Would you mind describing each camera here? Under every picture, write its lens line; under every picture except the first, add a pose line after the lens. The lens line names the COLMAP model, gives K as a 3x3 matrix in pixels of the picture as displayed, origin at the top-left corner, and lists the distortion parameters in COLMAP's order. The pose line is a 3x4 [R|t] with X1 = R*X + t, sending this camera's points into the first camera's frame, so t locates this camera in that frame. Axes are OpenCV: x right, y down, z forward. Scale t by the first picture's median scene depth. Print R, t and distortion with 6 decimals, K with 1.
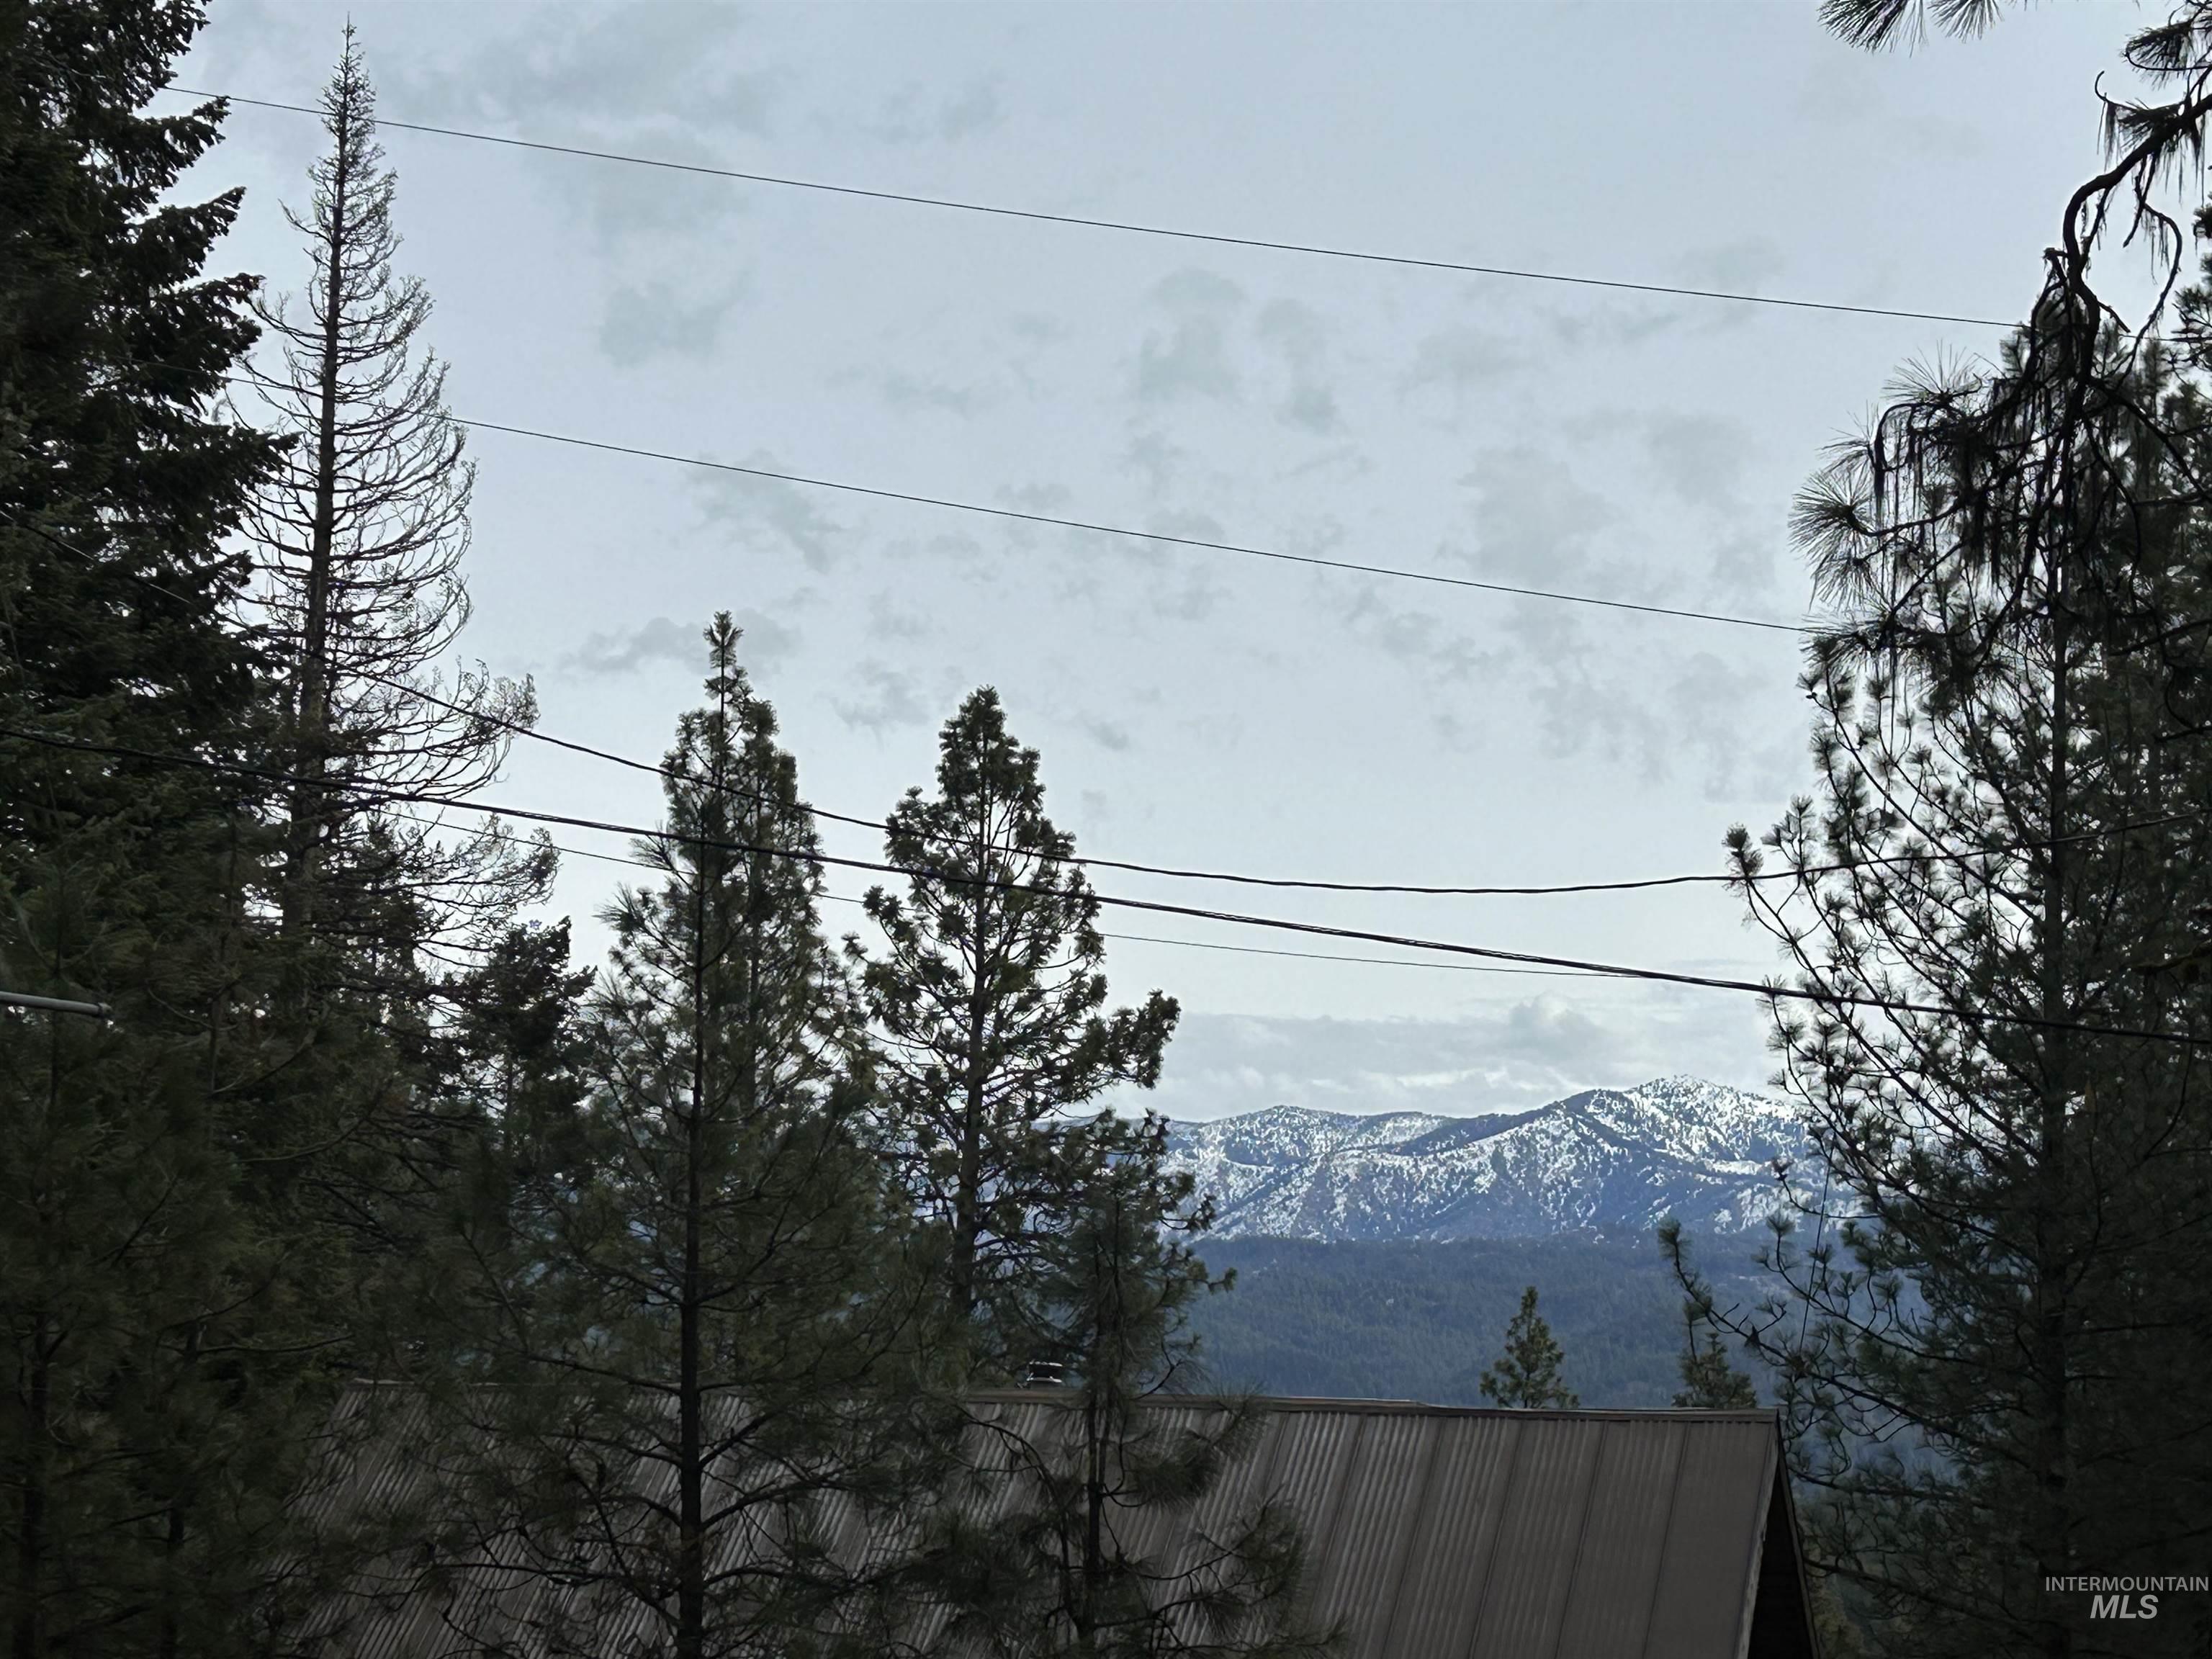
lens RADIAL K [[4484.5, 0, 1090.1], [0, 4484.5, 828.0], [0, 0, 1]] dist [0.222453, 0.000000]
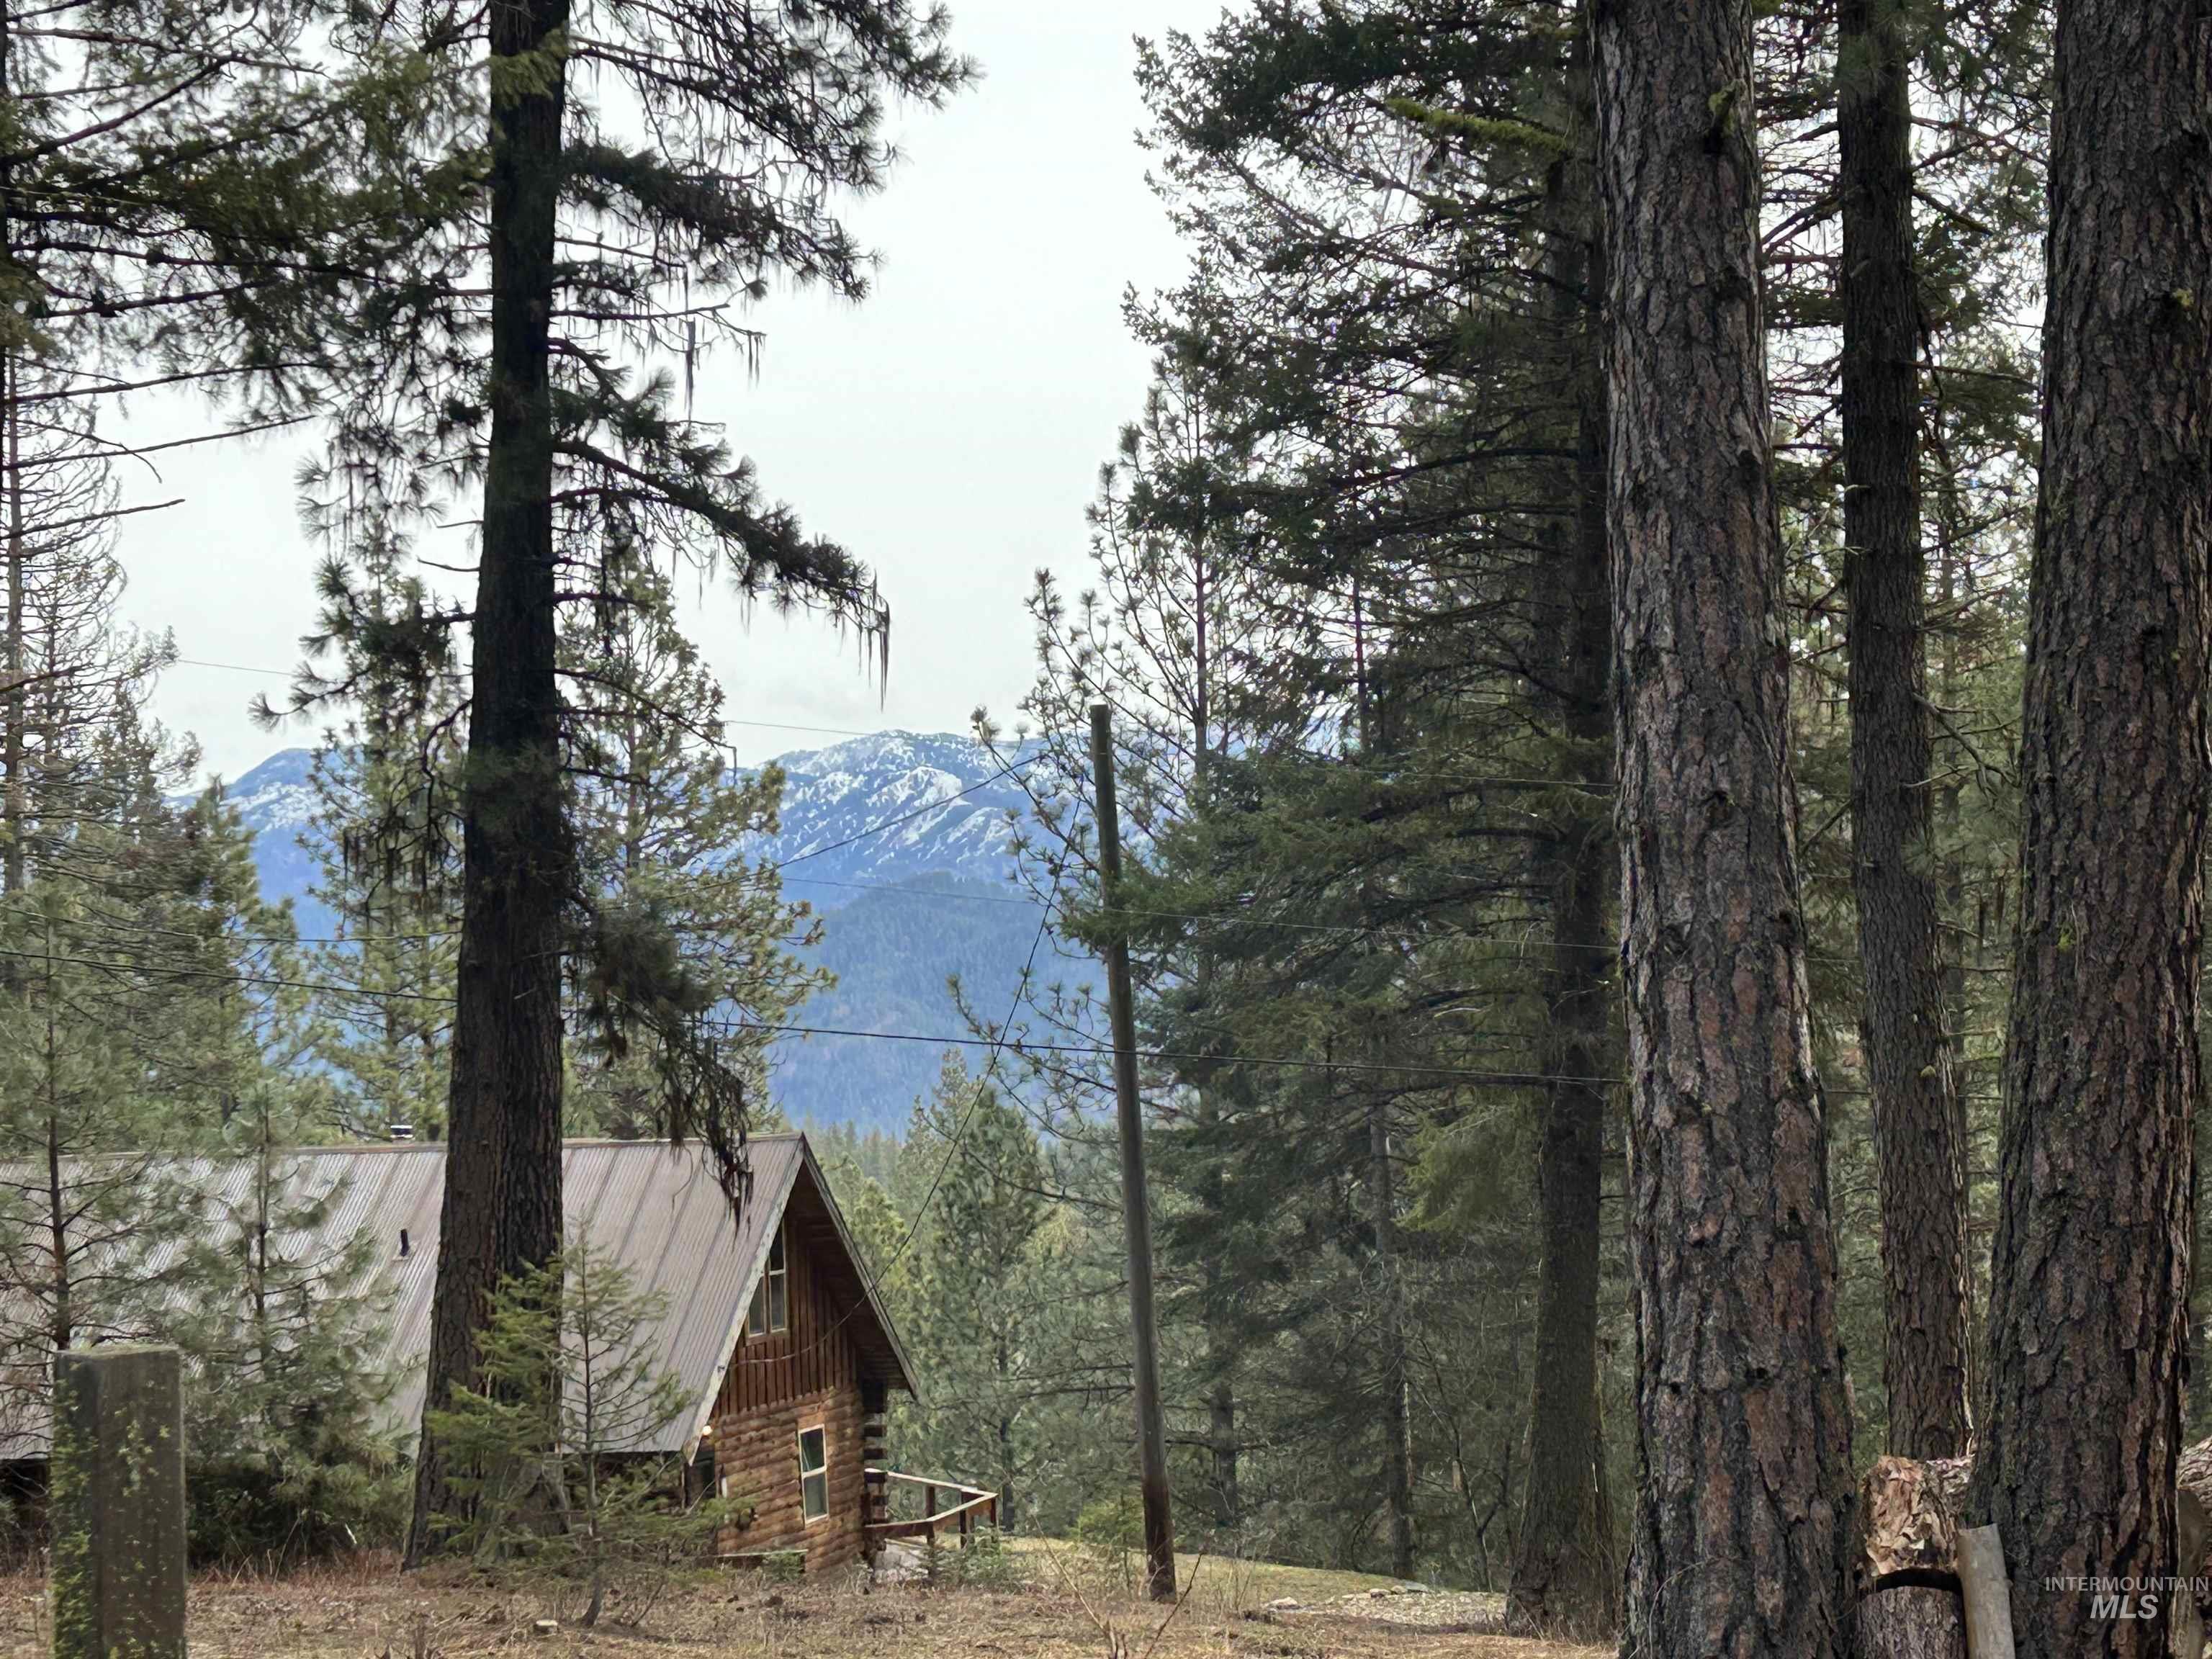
lens RADIAL K [[4327.6, 0, 1102.2], [0, 4327.6, 838.5], [0, 0, 1]] dist [0.147581, 0.000000]
pose [[0.998377, -0.055658, 0.012102, 0.095292], [0.054390, 0.994673, 0.087562, -0.046082], [-0.016911, -0.086761, 0.996086, -0.242960]]
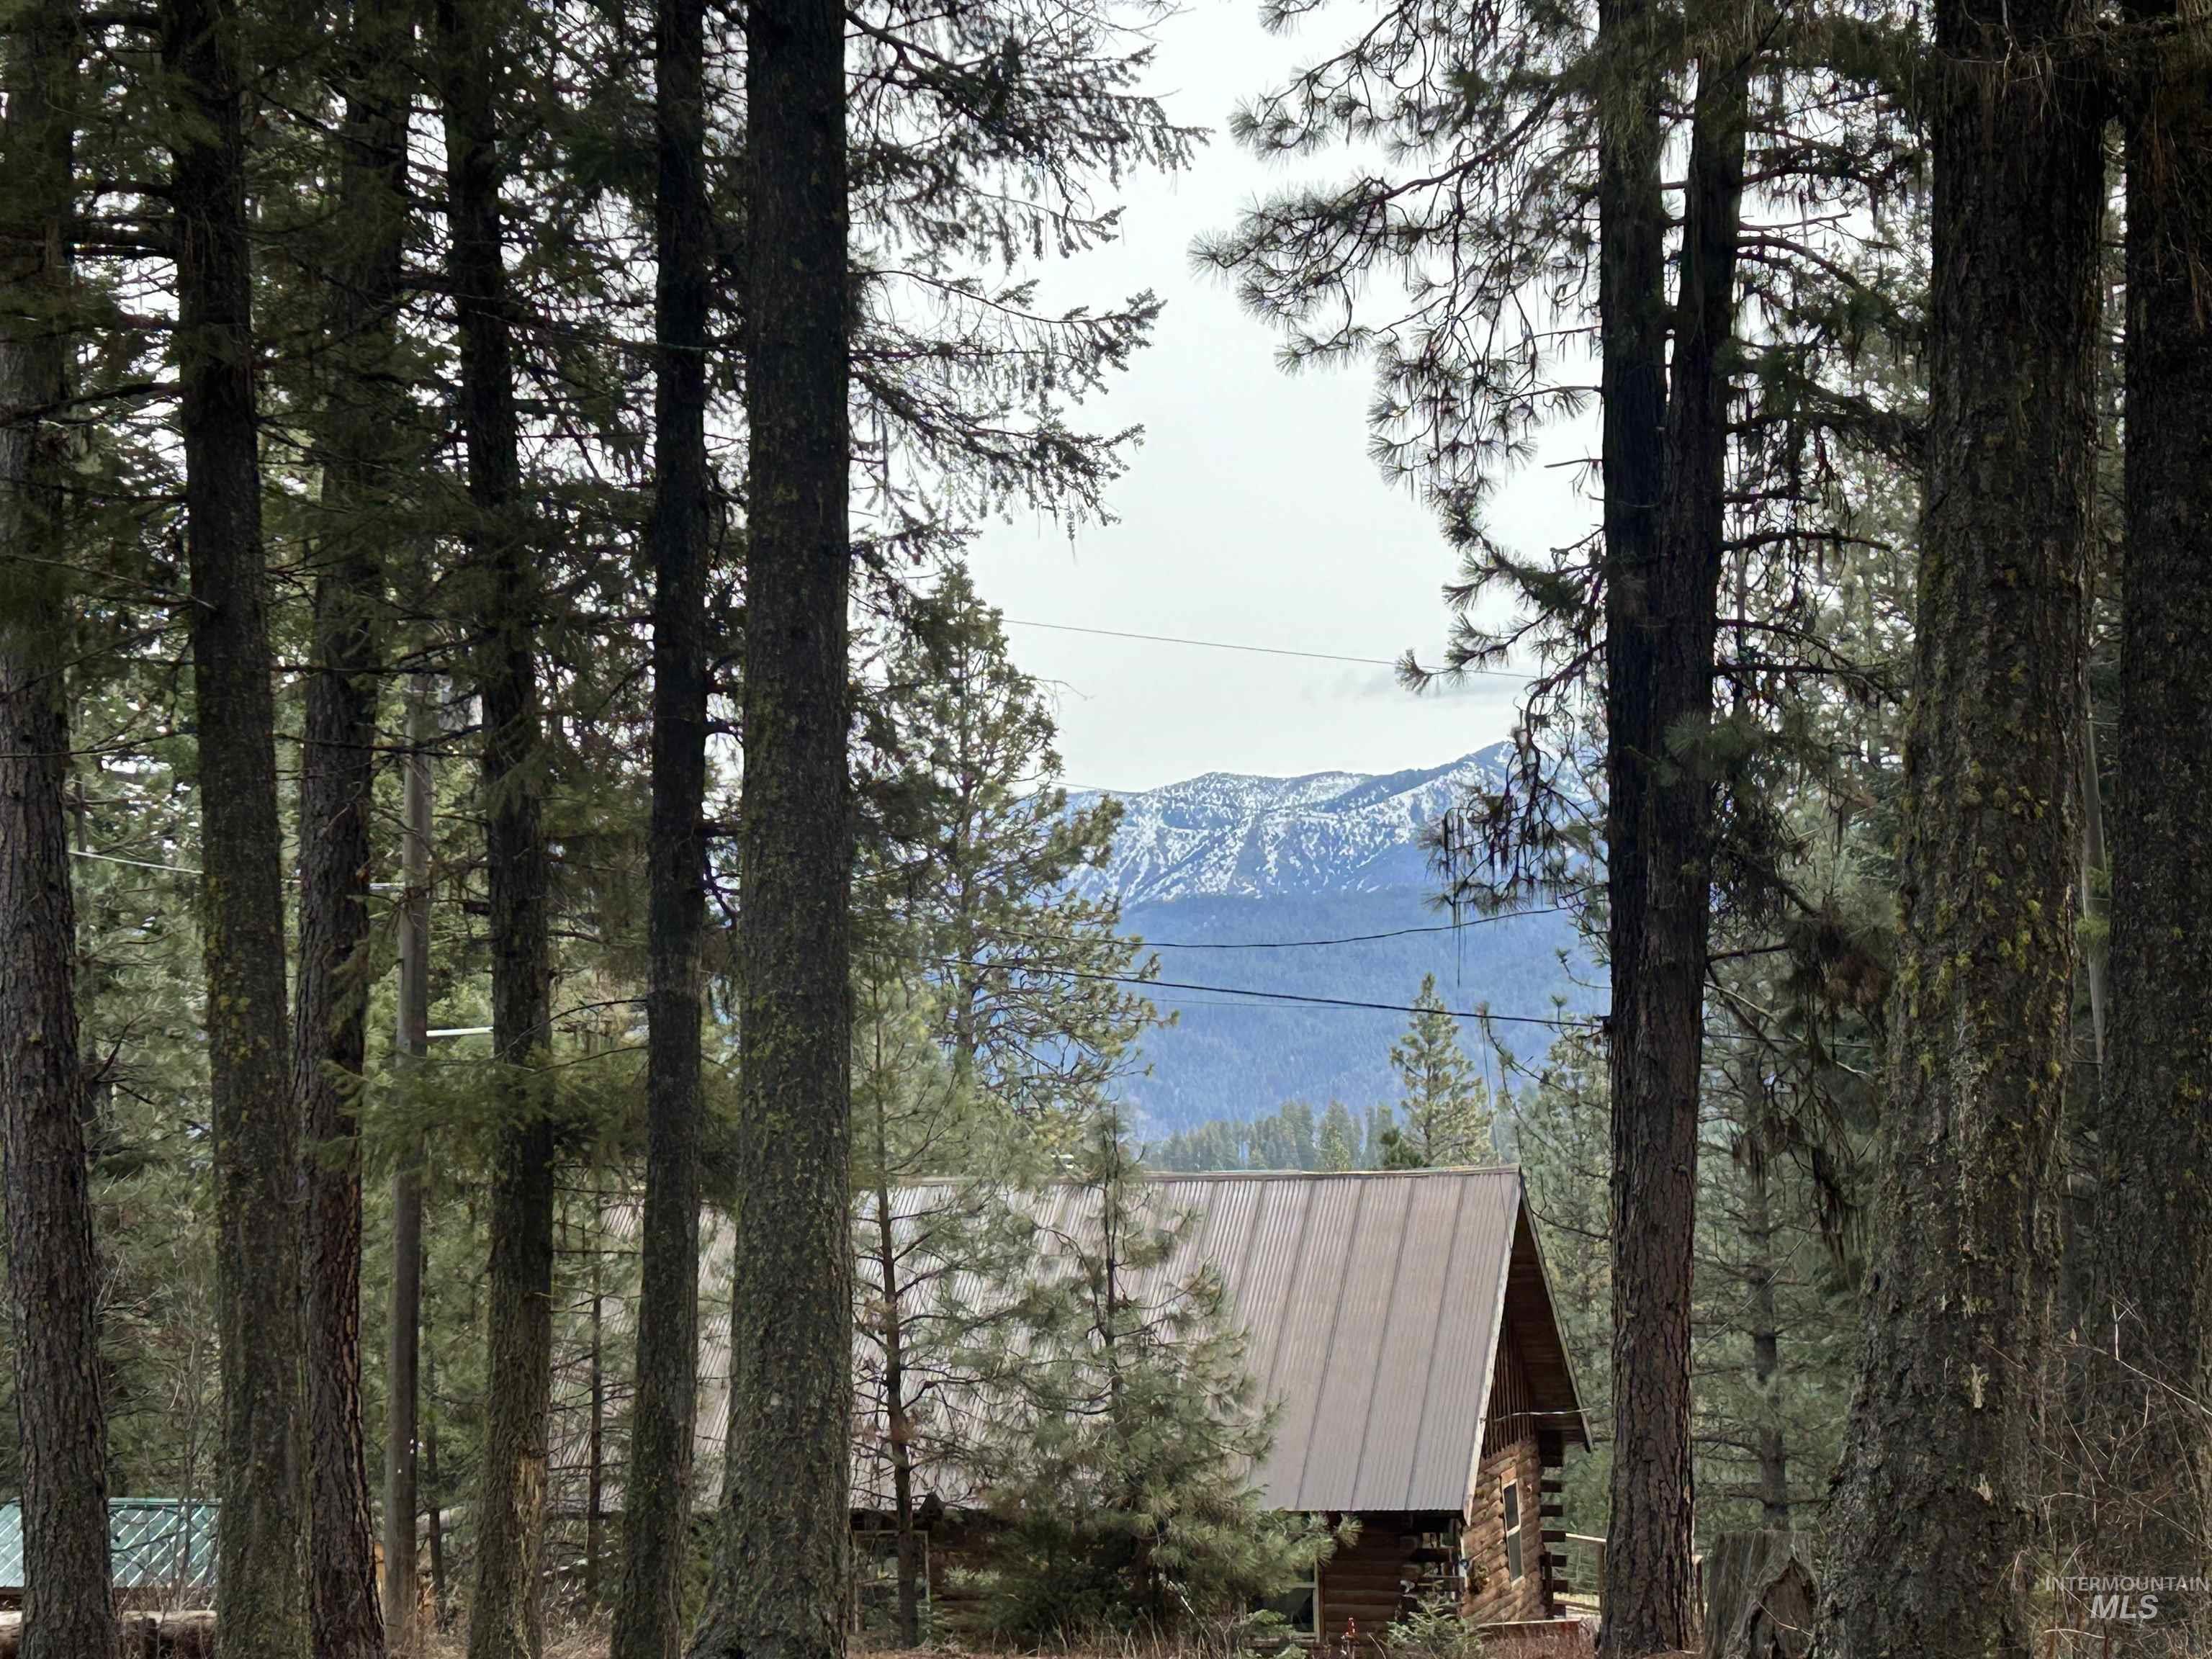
lens RADIAL K [[4157.5, 0, 1042.9], [0, 4157.5, 859.2], [0, 0, 1]] dist [0.151729, 0.000000]
pose [[0.998569, -0.053467, 0.000813, -0.004936], [0.053238, 0.995481, 0.078636, -0.039771], [-0.005013, -0.078480, 0.996903, -0.177055]]
